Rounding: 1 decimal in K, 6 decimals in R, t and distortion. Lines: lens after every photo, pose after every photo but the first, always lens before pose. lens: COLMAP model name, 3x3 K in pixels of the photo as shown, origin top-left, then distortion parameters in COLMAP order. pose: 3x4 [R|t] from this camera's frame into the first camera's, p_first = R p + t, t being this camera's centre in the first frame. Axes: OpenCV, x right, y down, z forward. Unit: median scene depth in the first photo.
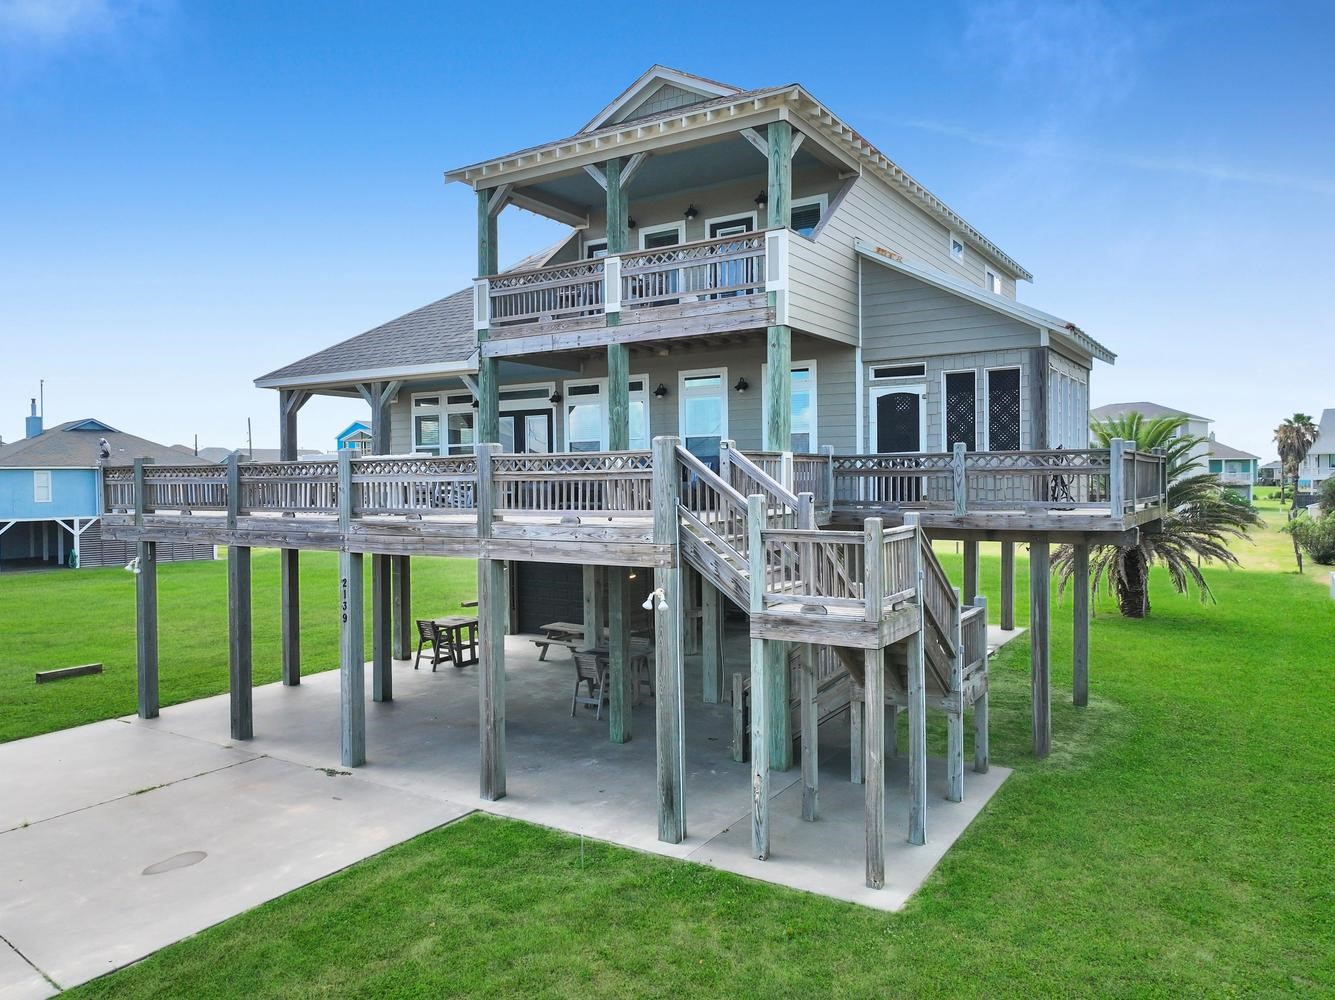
lens RADIAL K [[942.0, 0, 662.5], [0, 942.0, 497.8], [0, 0, 1]] dist [0.003336, 0.011920]
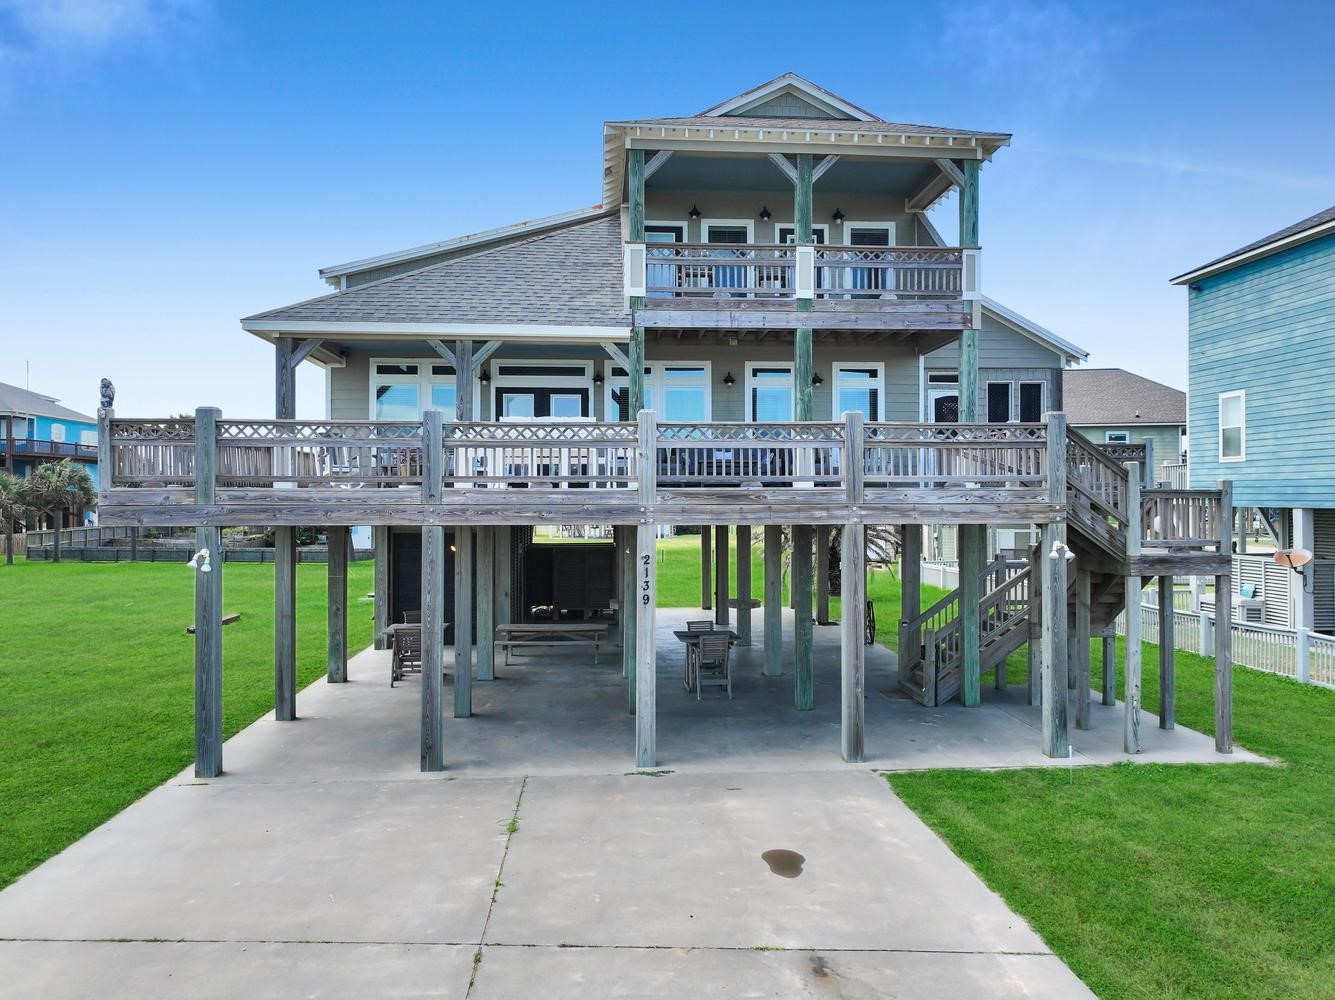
lens RADIAL K [[942.0, 0, 662.7], [0, 942.0, 497.4], [0, 0, 1]] dist [0.003336, 0.011920]
pose [[0.799898, 0.010674, 0.600041, -0.816721], [0.005946, 0.999652, -0.025708, 0.051579], [-0.600107, 0.024132, 0.799556, 0.262983]]
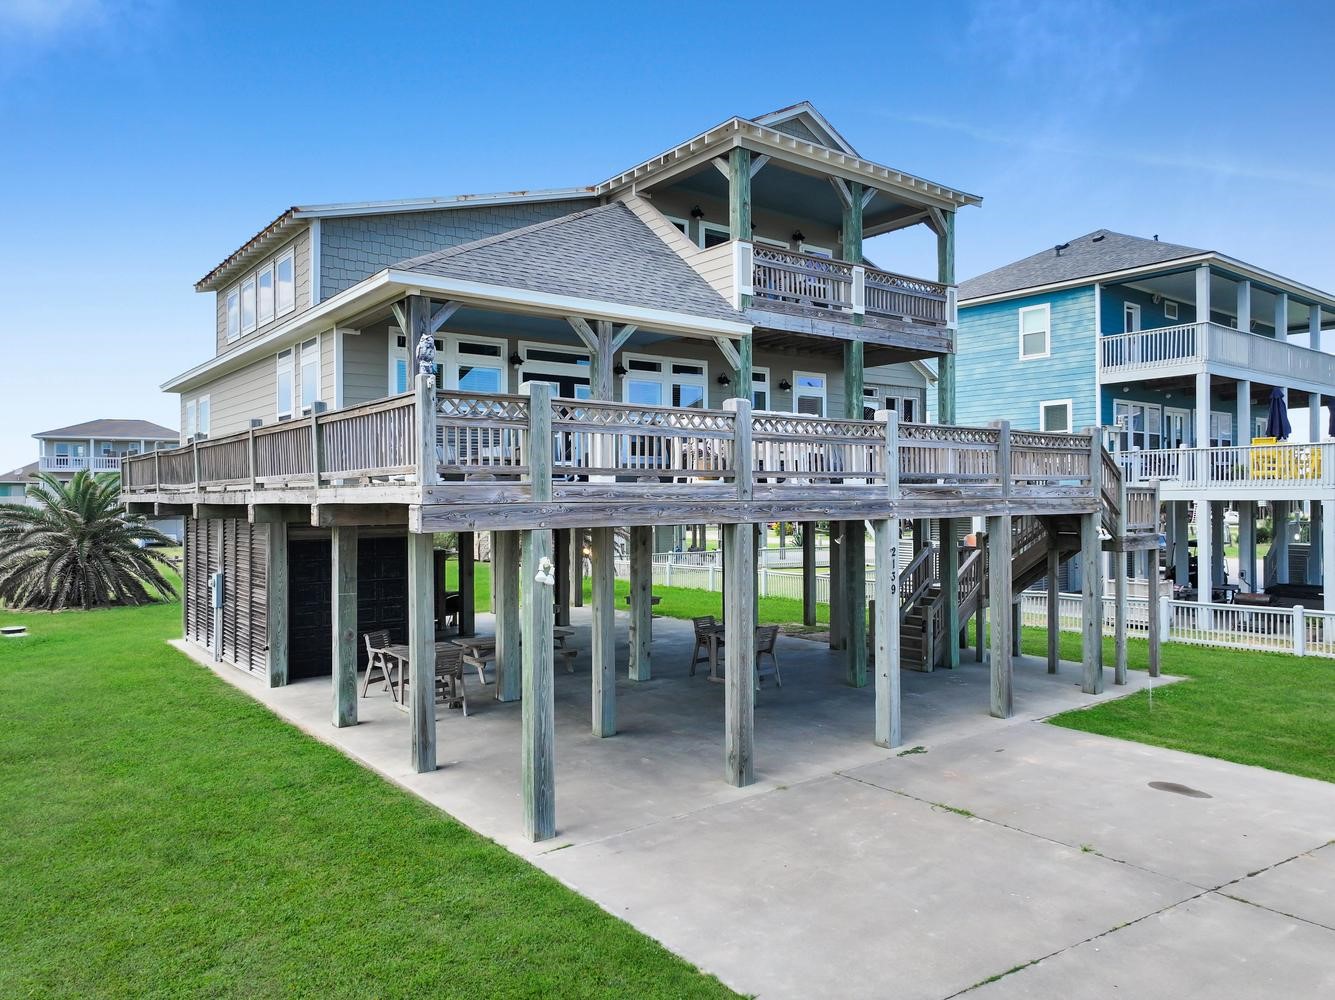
lens RADIAL K [[942.0, 0, 666.0], [0, 942.0, 502.5], [0, 0, 1]] dist [0.003336, 0.011920]
pose [[0.329461, 0.004047, 0.944161, -1.238109], [0.024254, 0.999625, -0.012748, 0.044953], [-0.943858, 0.027099, 0.329239, 0.857618]]
